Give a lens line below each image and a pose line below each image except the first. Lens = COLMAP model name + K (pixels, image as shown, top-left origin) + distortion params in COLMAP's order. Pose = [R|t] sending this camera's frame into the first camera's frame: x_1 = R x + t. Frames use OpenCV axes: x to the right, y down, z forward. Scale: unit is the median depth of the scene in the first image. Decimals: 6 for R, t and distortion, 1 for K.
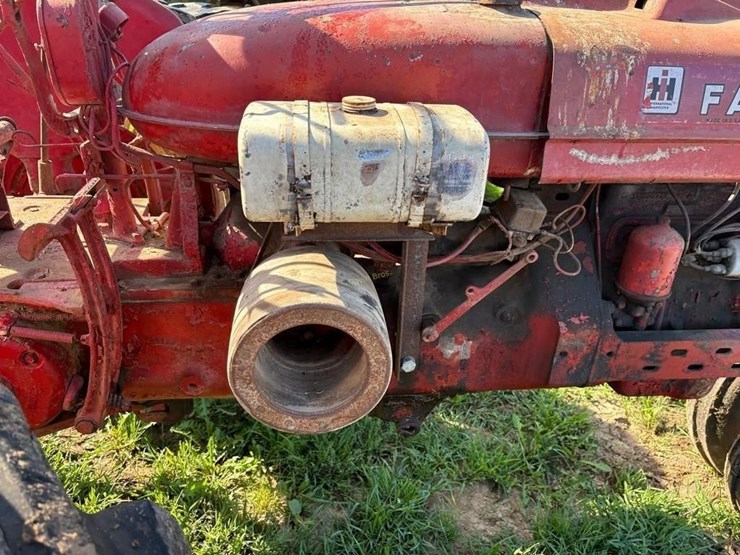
lens RADIAL K [[544.8, 0, 367.5], [0, 544.8, 269.9], [0, 0, 1]] dist [0.050226, -0.051314]
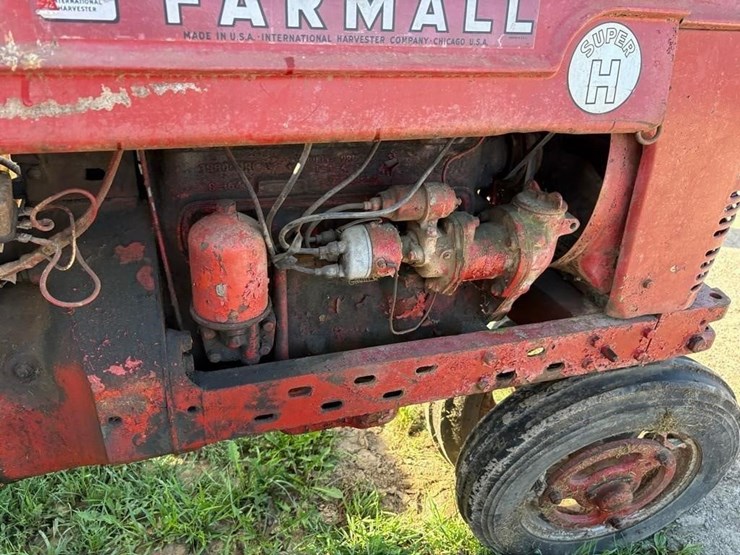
lens RADIAL K [[544.8, 0, 367.5], [0, 544.8, 269.9], [0, 0, 1]] dist [0.050226, -0.051314]
pose [[0.976442, -0.081112, 0.199953, 0.522956], [0.068399, 0.995220, 0.069701, -0.046193], [-0.204651, -0.054383, 0.977323, 0.312275]]
